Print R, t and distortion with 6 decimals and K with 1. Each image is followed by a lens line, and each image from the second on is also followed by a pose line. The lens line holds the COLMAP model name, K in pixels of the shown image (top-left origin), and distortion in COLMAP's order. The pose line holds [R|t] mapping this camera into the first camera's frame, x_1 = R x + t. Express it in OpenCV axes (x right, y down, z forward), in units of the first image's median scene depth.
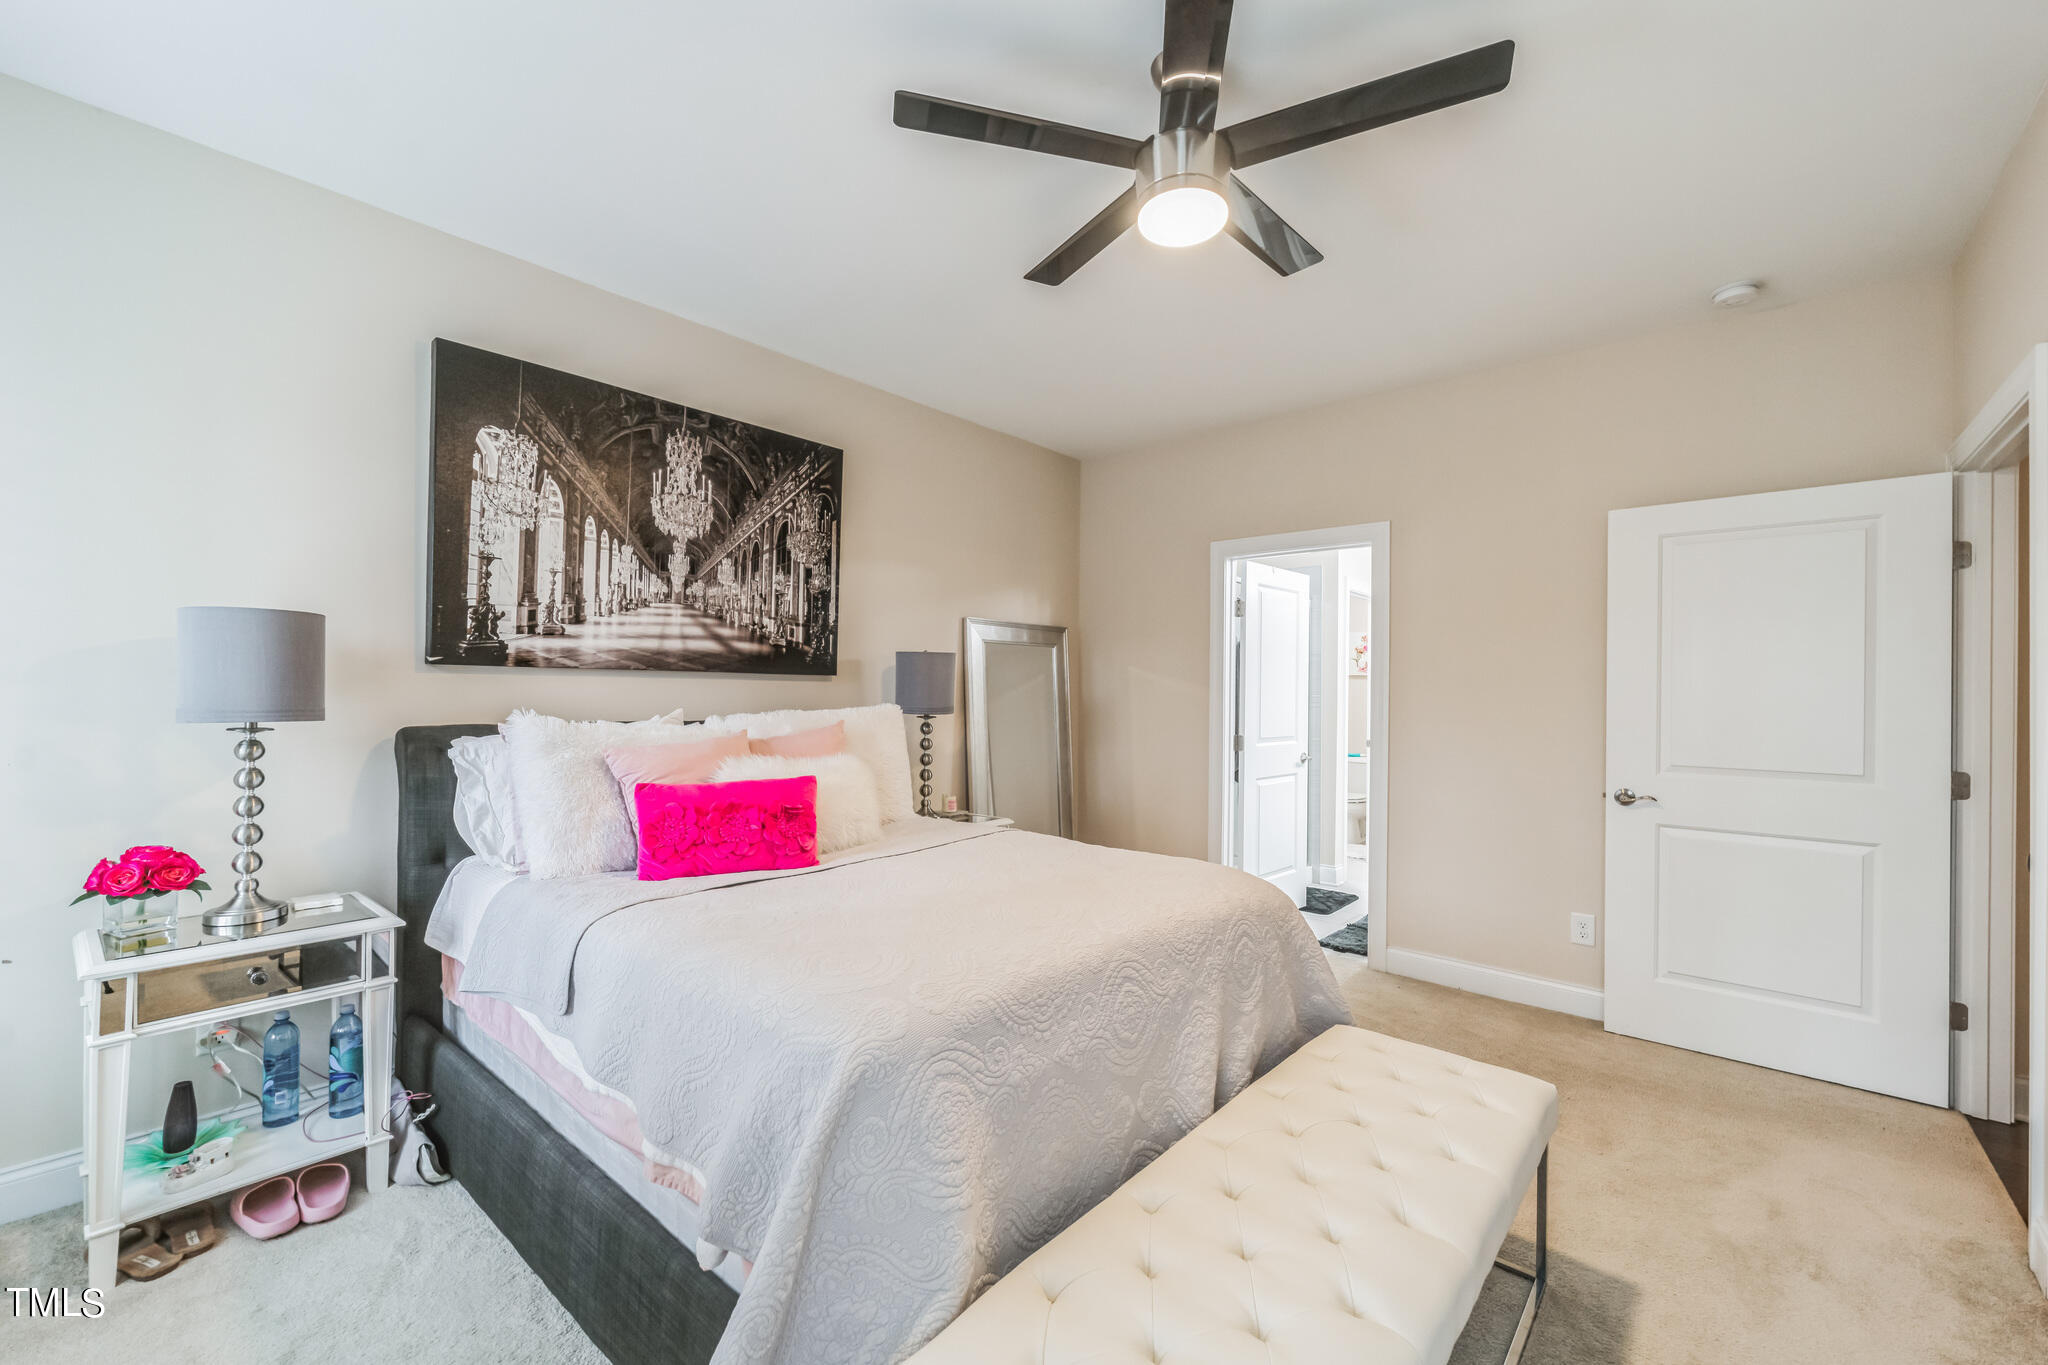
lens RADIAL K [[823.1, 0, 1014.1], [0, 823.1, 695.7], [0, 0, 1]] dist [0.000798, -0.001409]
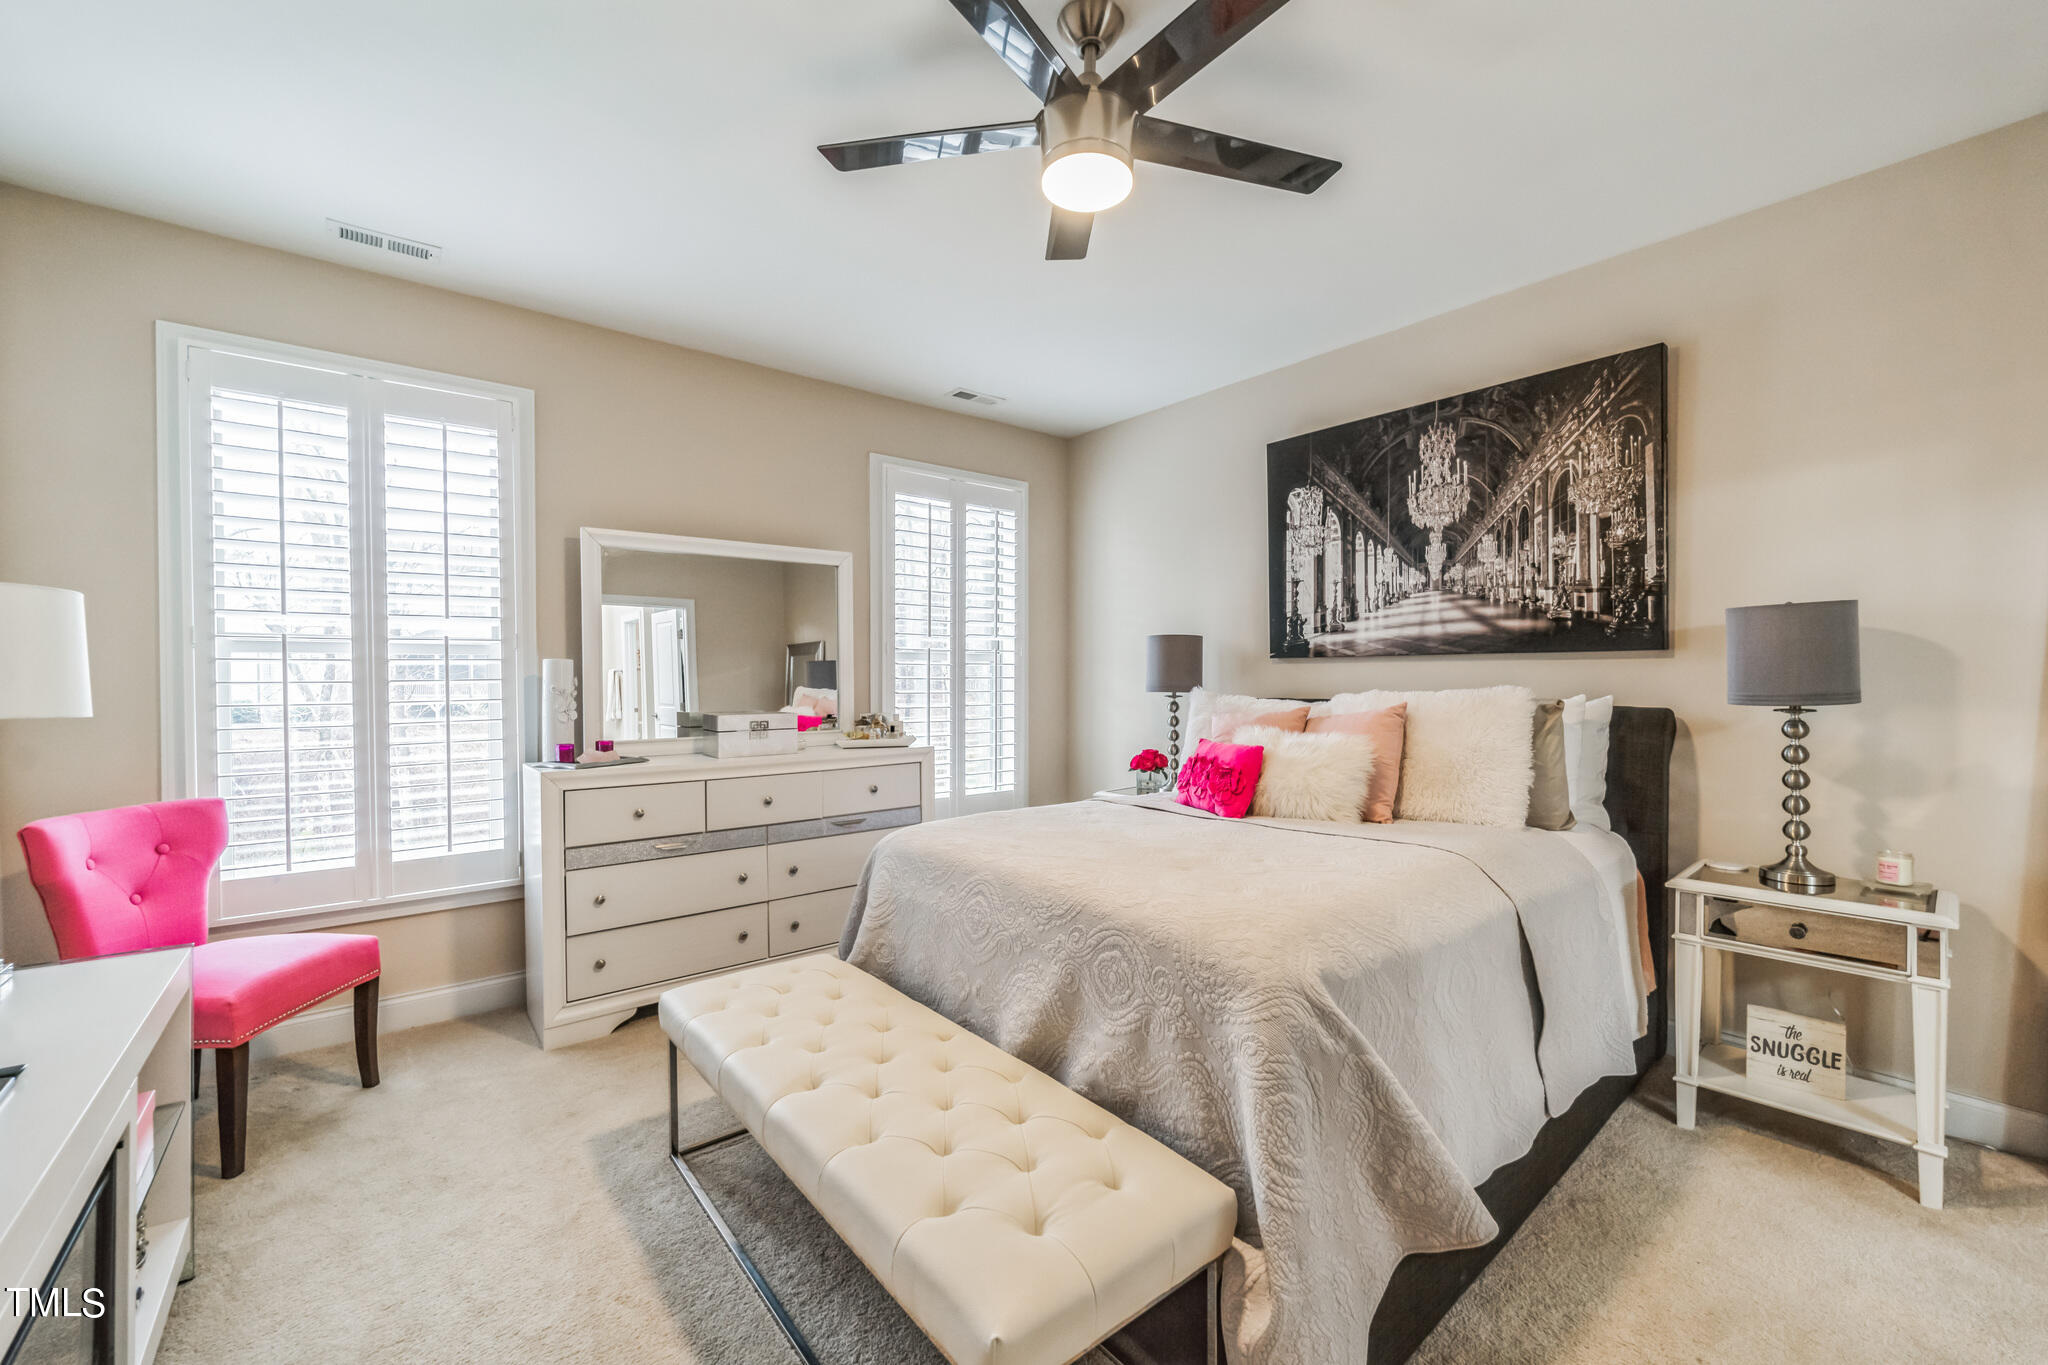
lens RADIAL K [[823.1, 0, 1034.7], [0, 823.1, 711.1], [0, 0, 1]] dist [0.000798, -0.001409]
pose [[-0.146463, 0.036635, -0.988537, 0.729531], [0.004758, 0.999329, 0.036330, 0.001979], [0.989205, 0.000617, -0.146539, 0.656177]]
